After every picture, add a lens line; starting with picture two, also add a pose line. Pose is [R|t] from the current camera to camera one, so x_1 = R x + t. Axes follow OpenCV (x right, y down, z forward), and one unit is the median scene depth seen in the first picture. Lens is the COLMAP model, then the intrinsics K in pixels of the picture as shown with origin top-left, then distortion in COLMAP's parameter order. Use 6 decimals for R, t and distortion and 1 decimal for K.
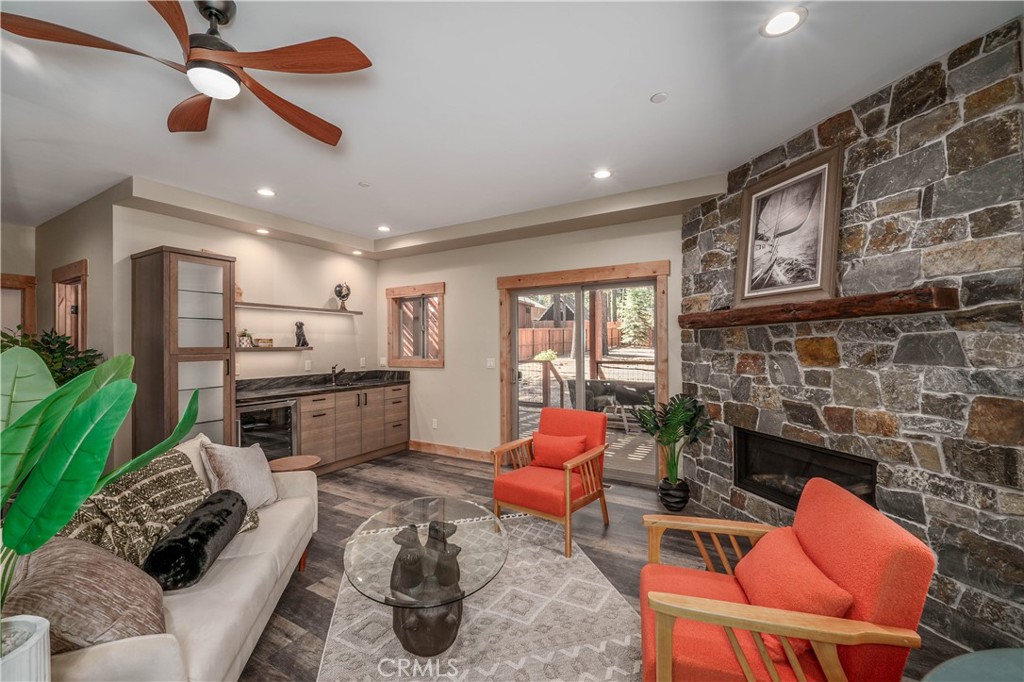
lens RADIAL K [[413.0, 0, 510.0], [0, 413.0, 342.2], [0, 0, 1]] dist [-0.001747, 0.000122]
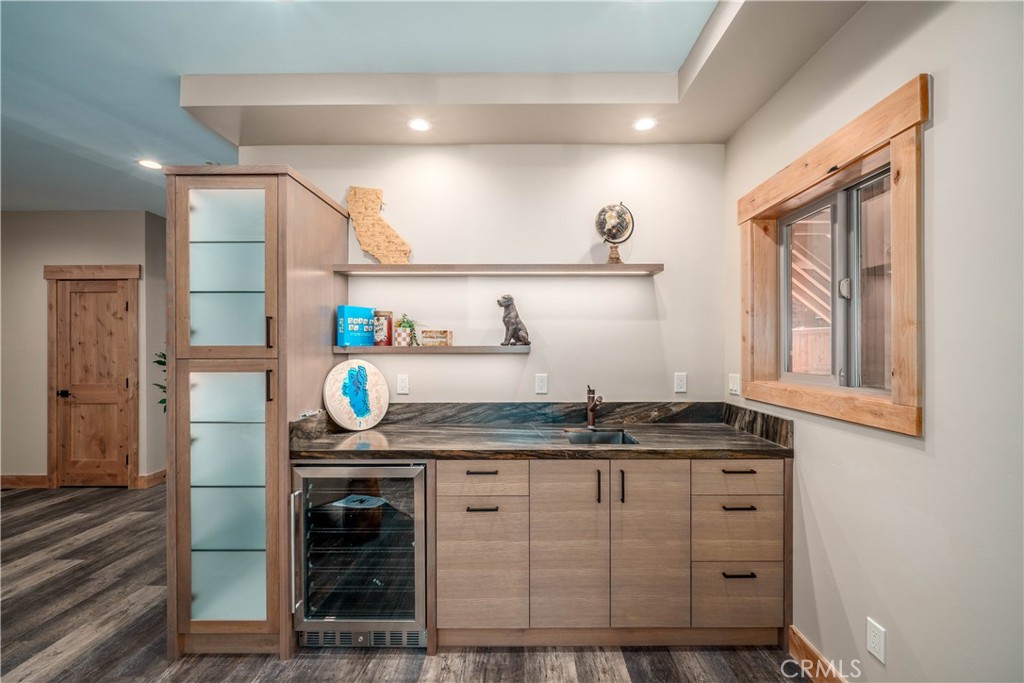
lens RADIAL K [[413.0, 0, 506.9], [0, 413.0, 345.3], [0, 0, 1]] dist [-0.001747, 0.000122]
pose [[0.484953, 0.005264, -0.874524, -0.114511], [0.004800, 0.999951, 0.008681, 0.009043], [0.874527, -0.008407, 0.484904, 1.139850]]
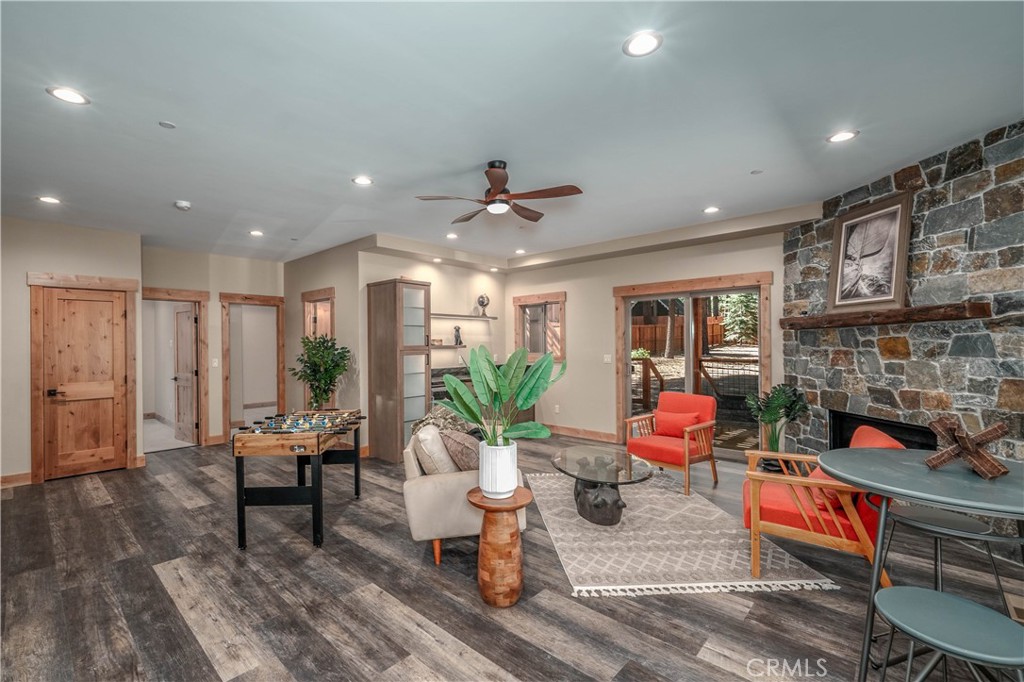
lens RADIAL K [[440.4, 0, 489.6], [0, 440.4, 342.0], [0, 0, 1]] dist [-0.005153, 0.001488]
pose [[0.974326, -0.003602, -0.225111, -0.145744], [0.004301, 0.999987, 0.002613, -0.003984], [0.225099, -0.003515, 0.974330, -0.501787]]
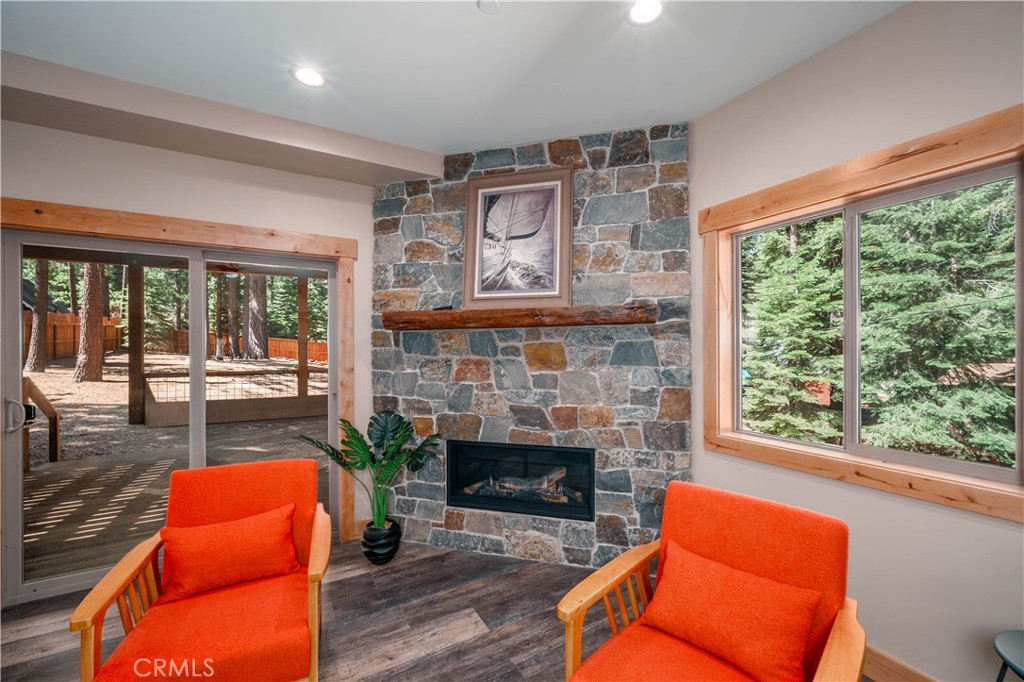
lens RADIAL K [[413.0, 0, 526.6], [0, 413.0, 349.1], [0, 0, 1]] dist [-0.001747, 0.000122]
pose [[0.495820, 0.003680, 0.868418, -0.158323], [-0.007818, 0.999969, 0.000226, 0.003971], [-0.868390, -0.006901, 0.495833, 0.413645]]
